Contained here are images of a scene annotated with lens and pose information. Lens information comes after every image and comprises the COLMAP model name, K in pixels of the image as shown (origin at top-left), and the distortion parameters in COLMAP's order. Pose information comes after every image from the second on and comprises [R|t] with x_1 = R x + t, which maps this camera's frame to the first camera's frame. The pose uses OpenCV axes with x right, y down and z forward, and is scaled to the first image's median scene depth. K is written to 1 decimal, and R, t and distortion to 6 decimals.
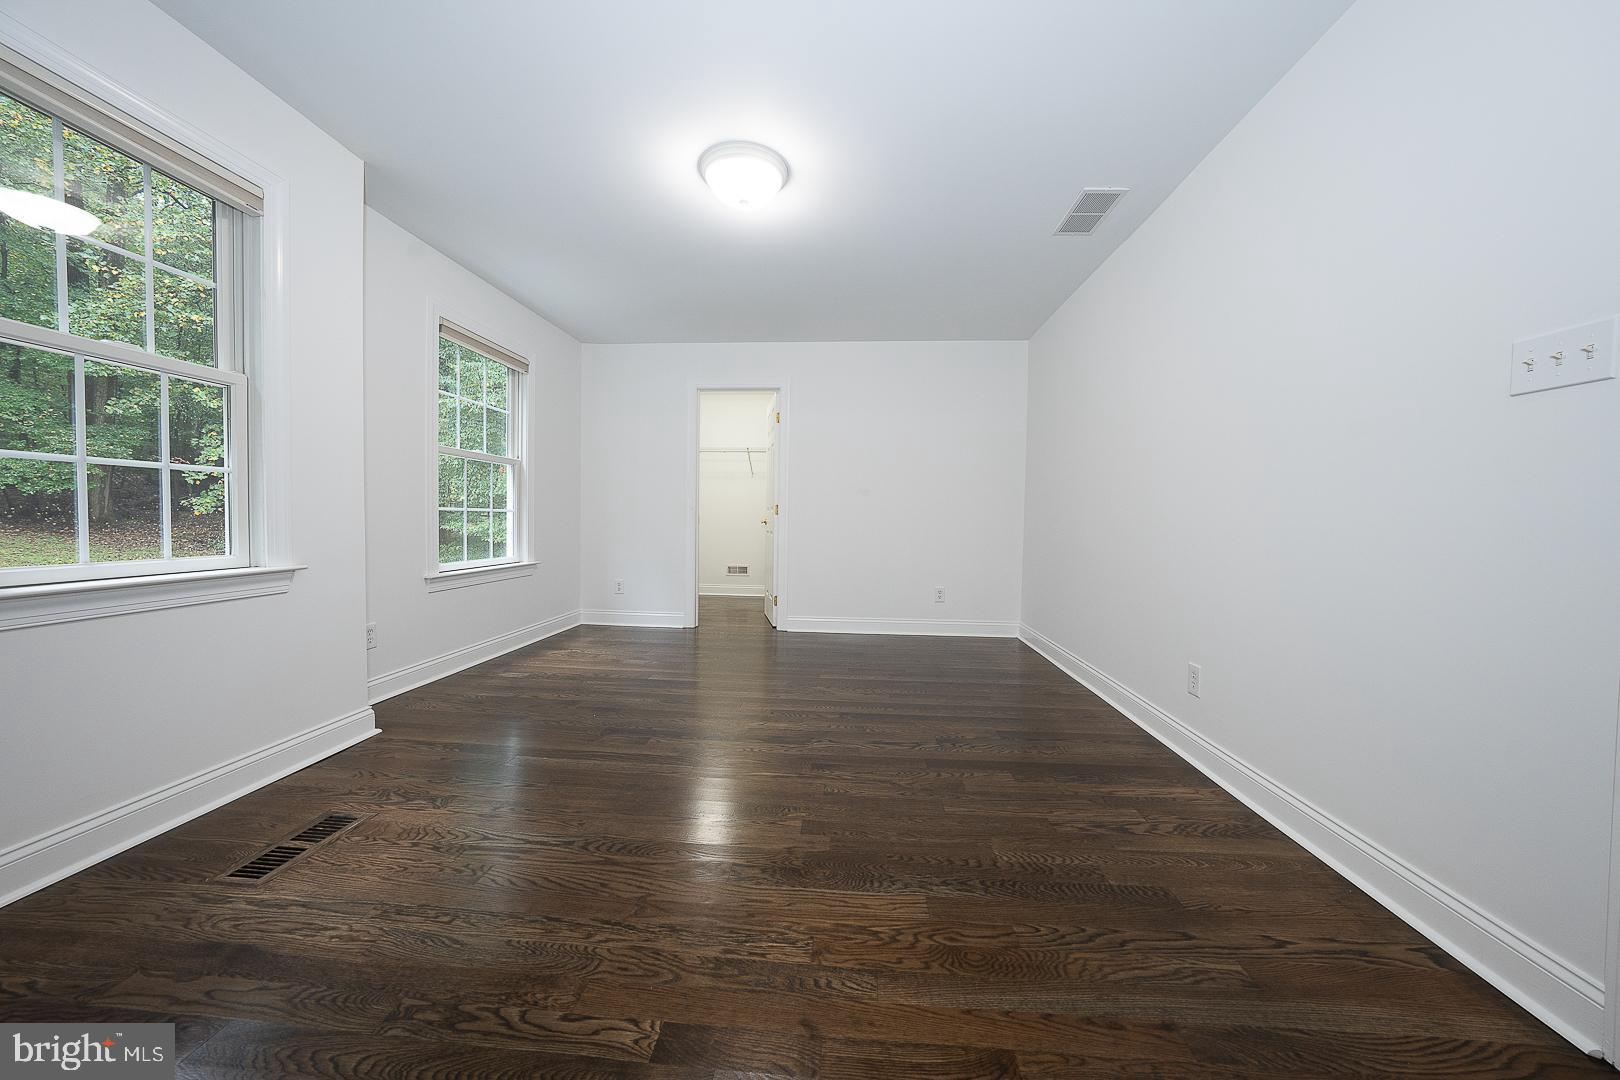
lens RADIAL K [[558.5, 0, 813.1], [0, 558.5, 536.5], [0, 0, 1]] dist [-0.028660, 0.006785]
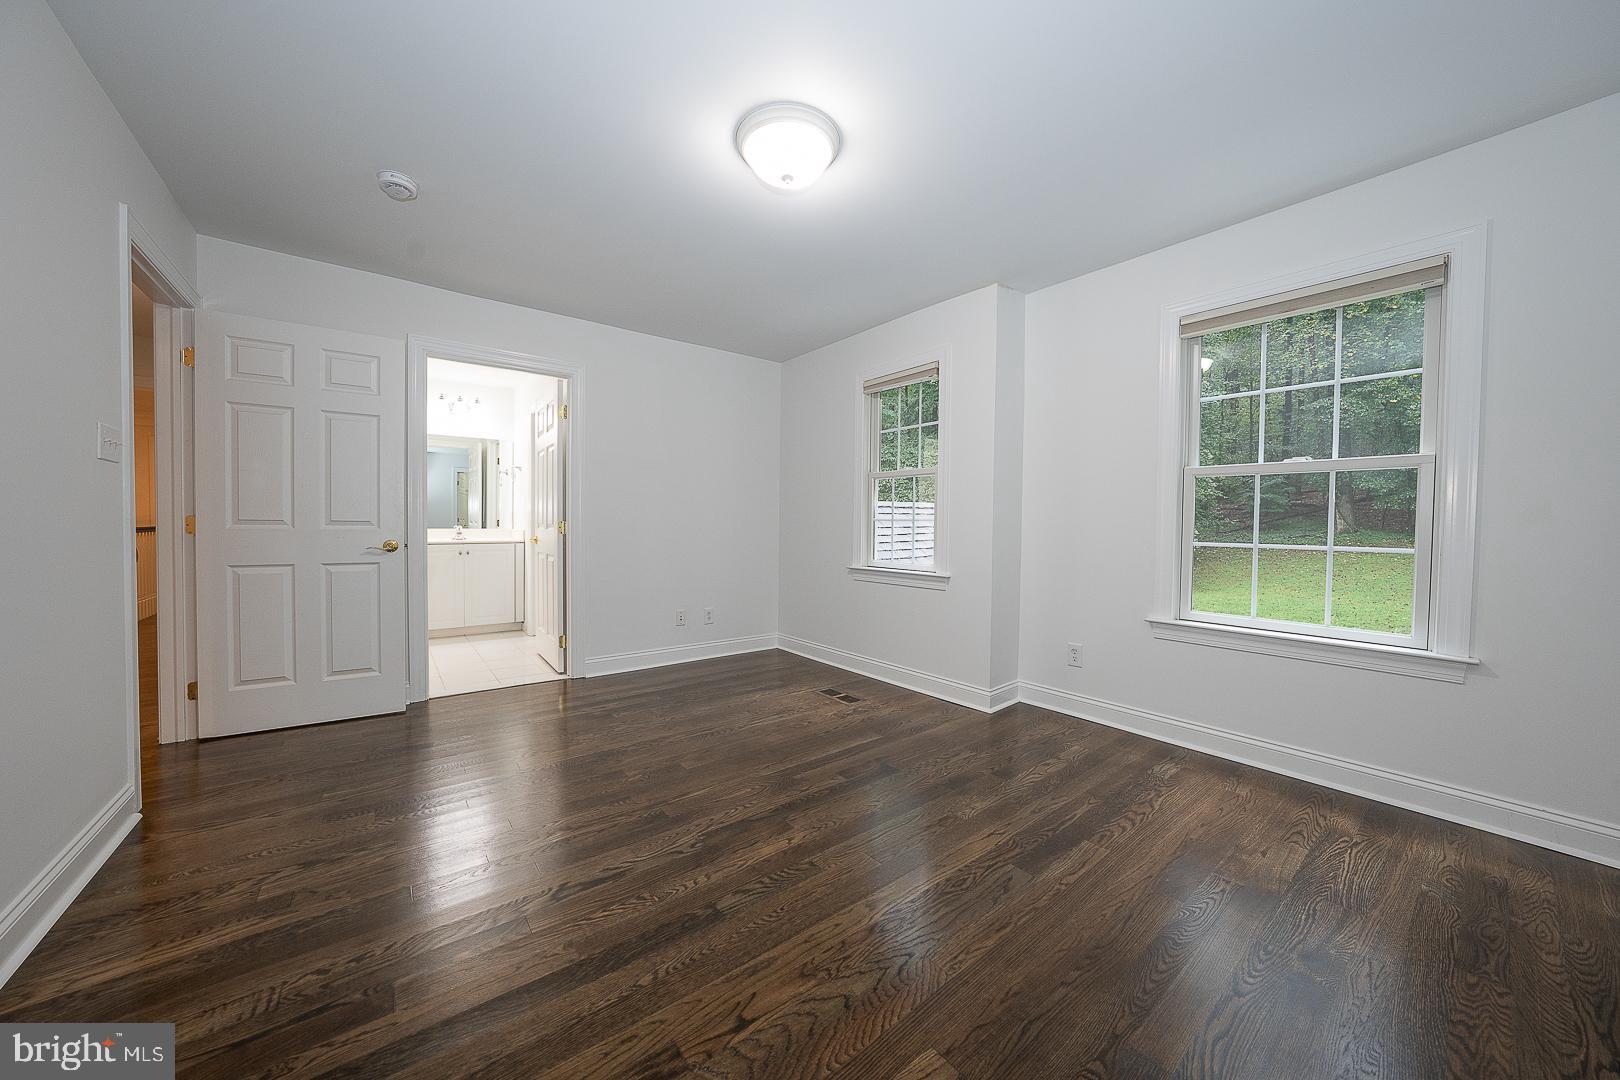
lens RADIAL K [[558.5, 0, 813.1], [0, 558.5, 536.5], [0, 0, 1]] dist [-0.028660, 0.006785]
pose [[-0.737766, -0.006901, -0.675021, 0.441614], [-0.045398, 0.998191, 0.039413, -0.100757], [0.673528, 0.059723, -0.736745, 1.802068]]
